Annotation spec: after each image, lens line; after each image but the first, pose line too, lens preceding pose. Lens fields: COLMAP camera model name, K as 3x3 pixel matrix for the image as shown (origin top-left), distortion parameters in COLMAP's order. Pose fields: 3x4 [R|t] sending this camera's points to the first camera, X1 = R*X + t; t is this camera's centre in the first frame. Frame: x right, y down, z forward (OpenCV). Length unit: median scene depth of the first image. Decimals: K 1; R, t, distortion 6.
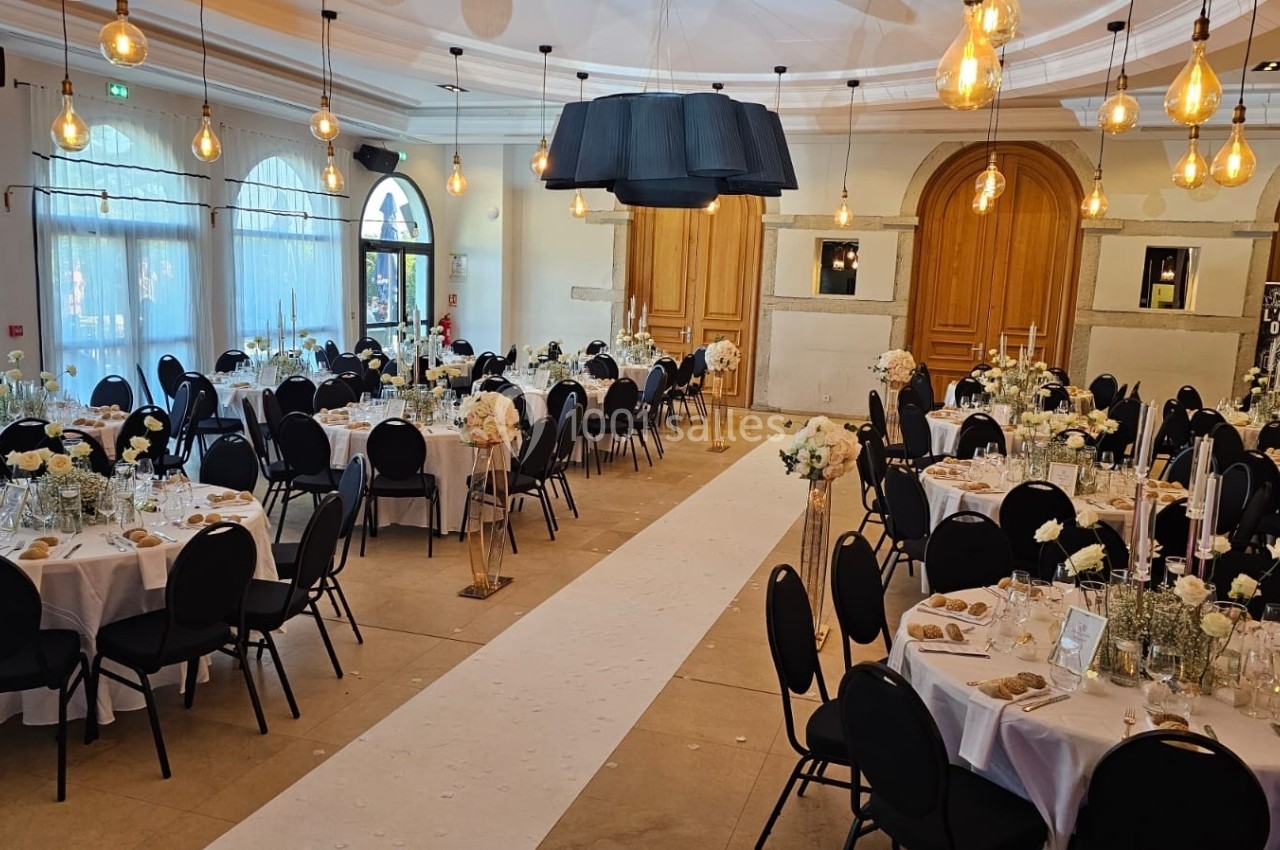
lens RADIAL K [[994.0, 0, 640.0], [0, 994.0, 425.0], [0, 0, 1]] dist [0.051836, -0.089886]
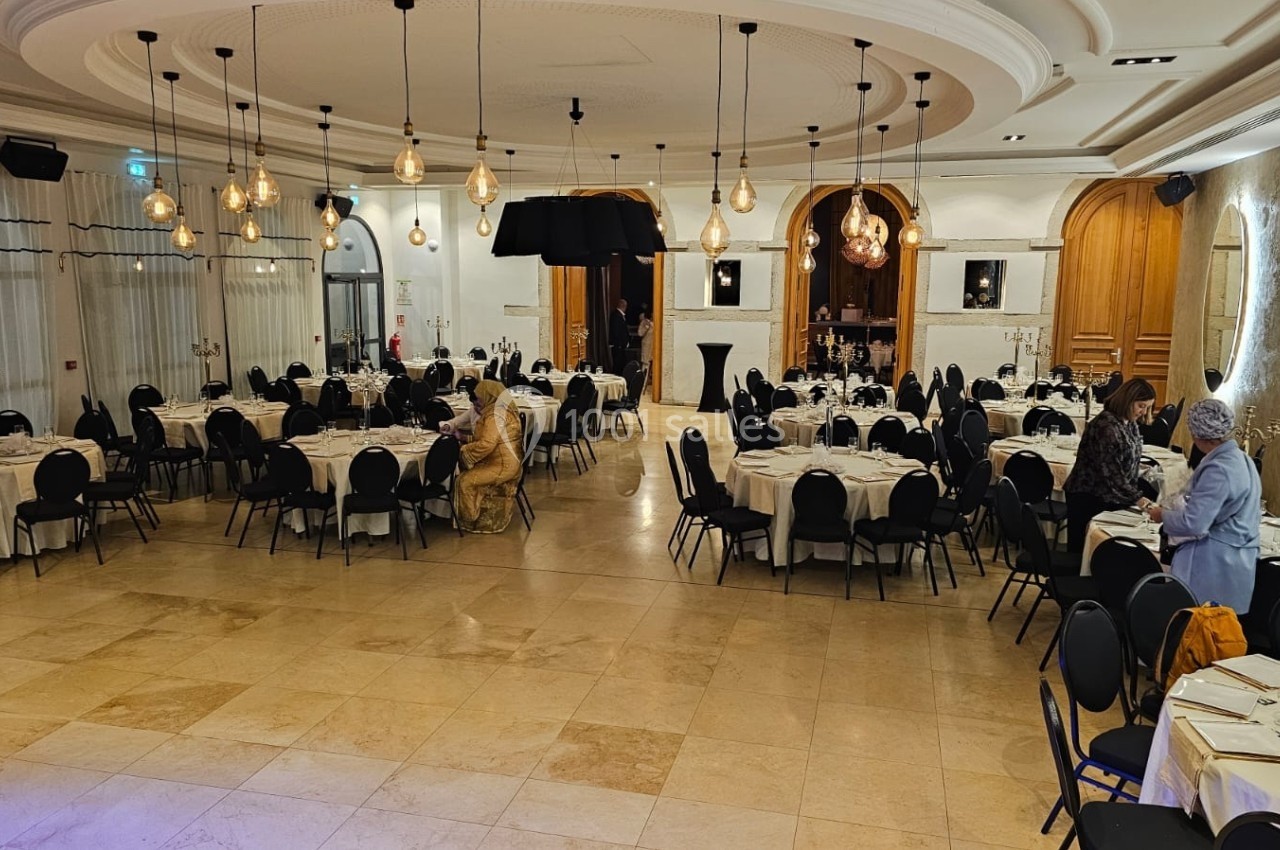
lens RADIAL K [[997.4, 0, 640.0], [0, 997.4, 425.0], [0, 0, 1]] dist [-0.000256, -0.005487]
pose [[0.996643, -0.041907, 0.070335, 0.002862], [0.042406, 0.999085, -0.005622, 0.016680], [-0.070035, 0.008586, 0.997508, -0.206341]]
